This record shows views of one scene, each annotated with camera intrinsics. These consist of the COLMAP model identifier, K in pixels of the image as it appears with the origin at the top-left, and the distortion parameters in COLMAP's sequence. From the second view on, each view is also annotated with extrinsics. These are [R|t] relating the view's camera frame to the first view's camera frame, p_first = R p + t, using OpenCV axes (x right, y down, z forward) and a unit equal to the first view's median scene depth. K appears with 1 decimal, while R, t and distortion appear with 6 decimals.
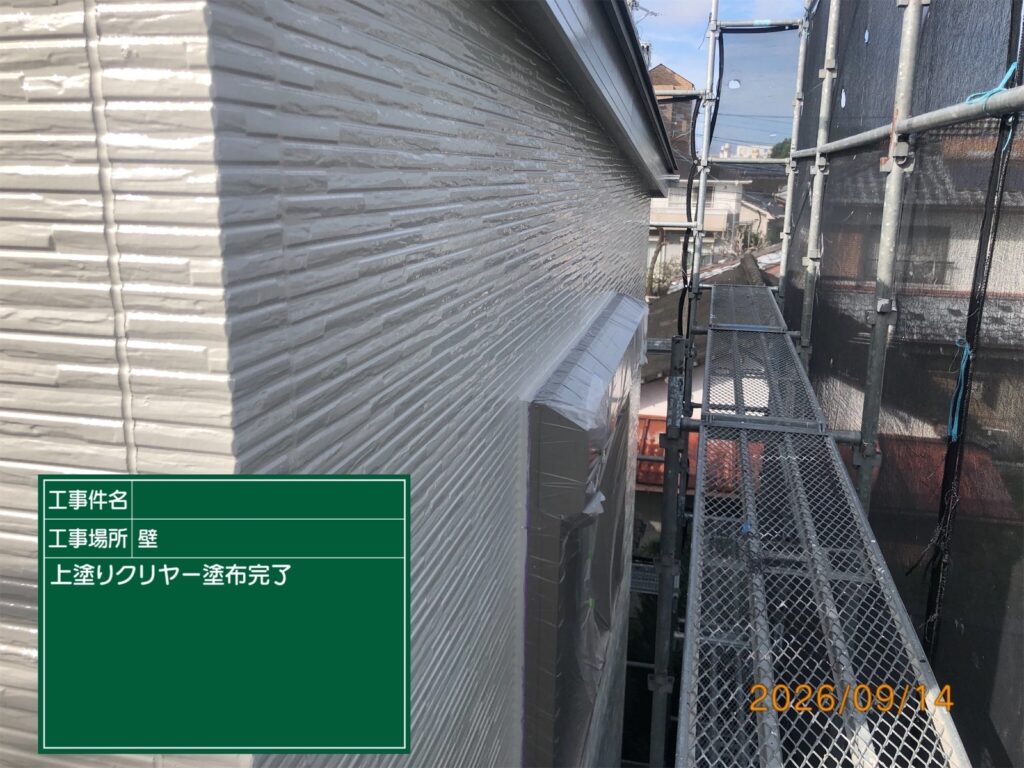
lens RADIAL K [[852.2, 0, 513.9], [0, 852.2, 385.4], [0, 0, 1]] dist [0.010776, -0.002692]
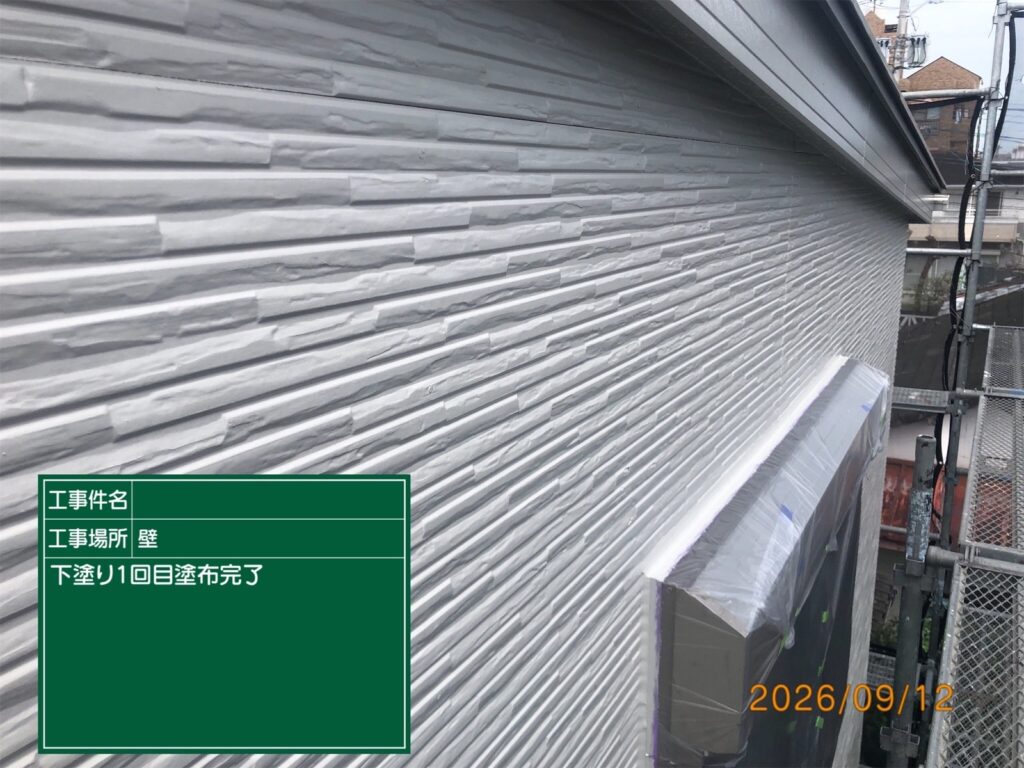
lens RADIAL K [[852.2, 0, 510.3], [0, 852.2, 372.0], [0, 0, 1]] dist [0.010776, -0.002692]
pose [[0.958517, 0.039970, -0.282220, 0.106763], [-0.047189, 0.998709, -0.018827, -0.151359], [0.281103, 0.031364, 0.959165, 0.376075]]
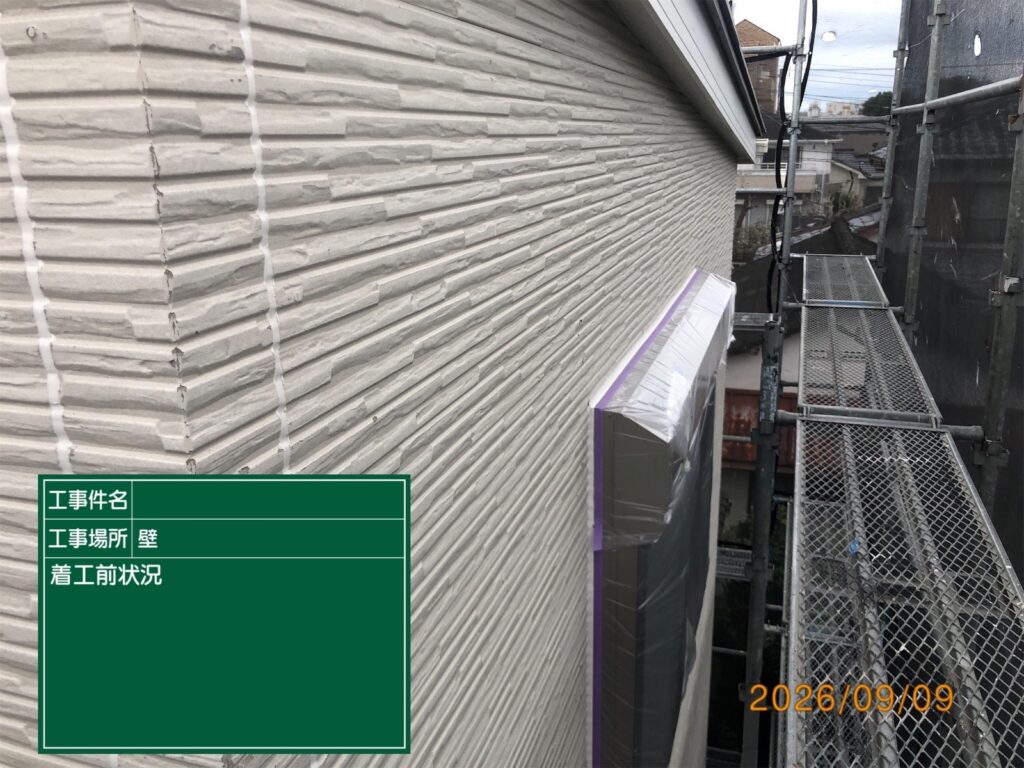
lens RADIAL K [[852.2, 0, 506.2], [0, 852.2, 374.5], [0, 0, 1]] dist [0.010776, -0.002692]
pose [[0.994657, -0.009666, -0.102784, 0.012295], [0.012004, 0.999683, 0.022148, -0.046187], [0.102538, -0.023263, 0.994457, 0.130303]]
